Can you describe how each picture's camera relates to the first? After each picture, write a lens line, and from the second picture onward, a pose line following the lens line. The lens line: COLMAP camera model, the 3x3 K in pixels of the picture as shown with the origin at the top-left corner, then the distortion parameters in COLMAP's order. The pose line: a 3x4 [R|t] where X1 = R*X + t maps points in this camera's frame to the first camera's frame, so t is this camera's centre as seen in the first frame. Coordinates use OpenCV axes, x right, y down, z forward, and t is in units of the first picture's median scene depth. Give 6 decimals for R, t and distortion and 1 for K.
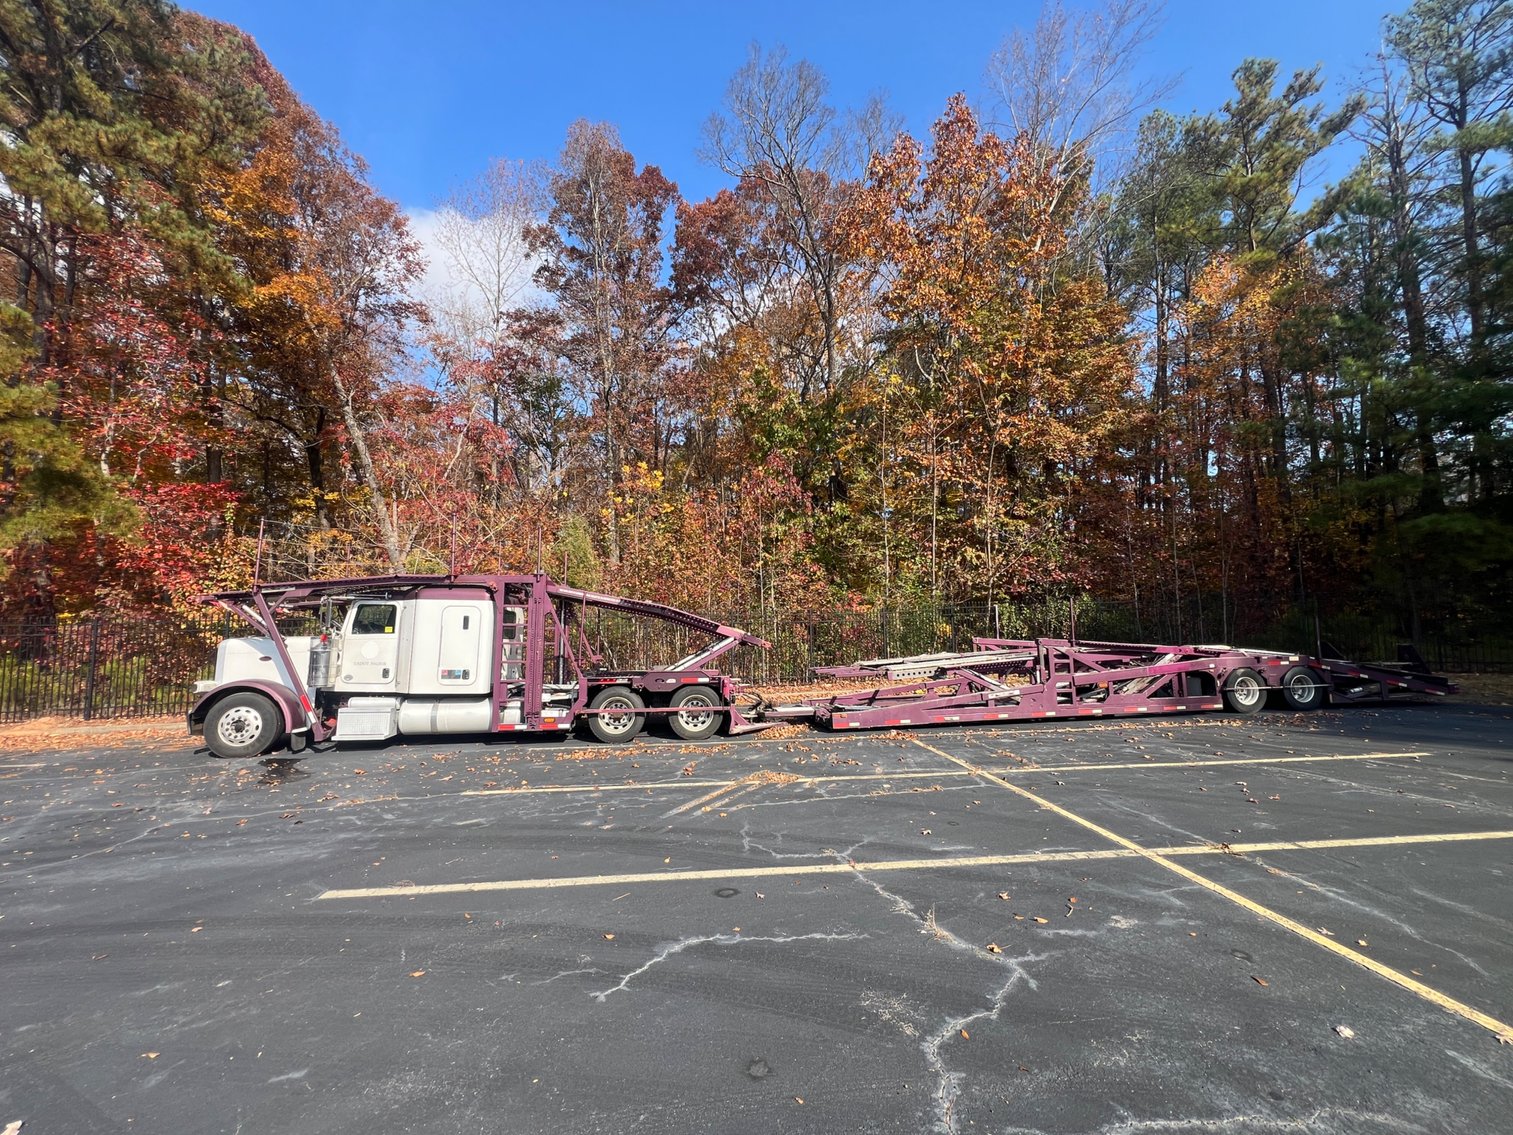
lens RADIAL K [[609.3, 0, 752.1], [0, 609.3, 562.1], [0, 0, 1]] dist [0.002326, 0.000042]
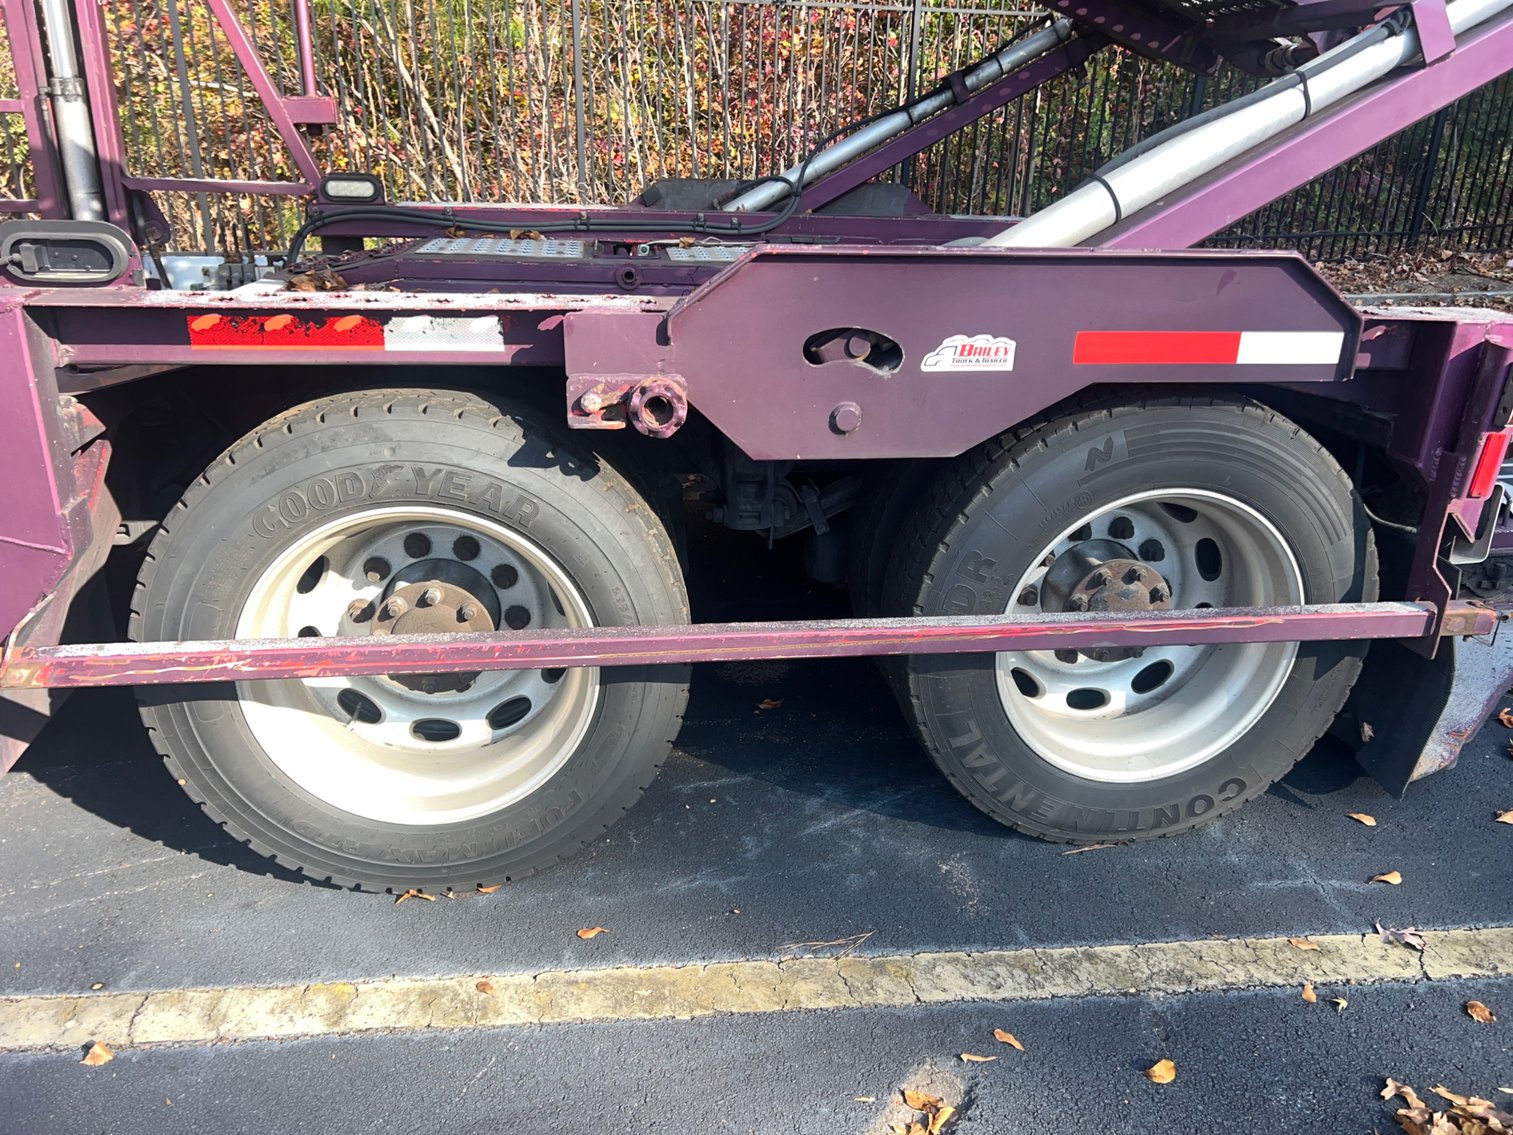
lens RADIAL K [[1147.9, 0, 756.5], [0, 1147.9, 567.5], [0, 0, 1]] dist [0.004293, -0.000887]
pose [[0.999232, 0.030115, 0.025068, -0.171407], [-0.038310, 0.885131, 0.463763, 0.144596], [-0.008222, -0.464367, 0.885604, 0.838247]]
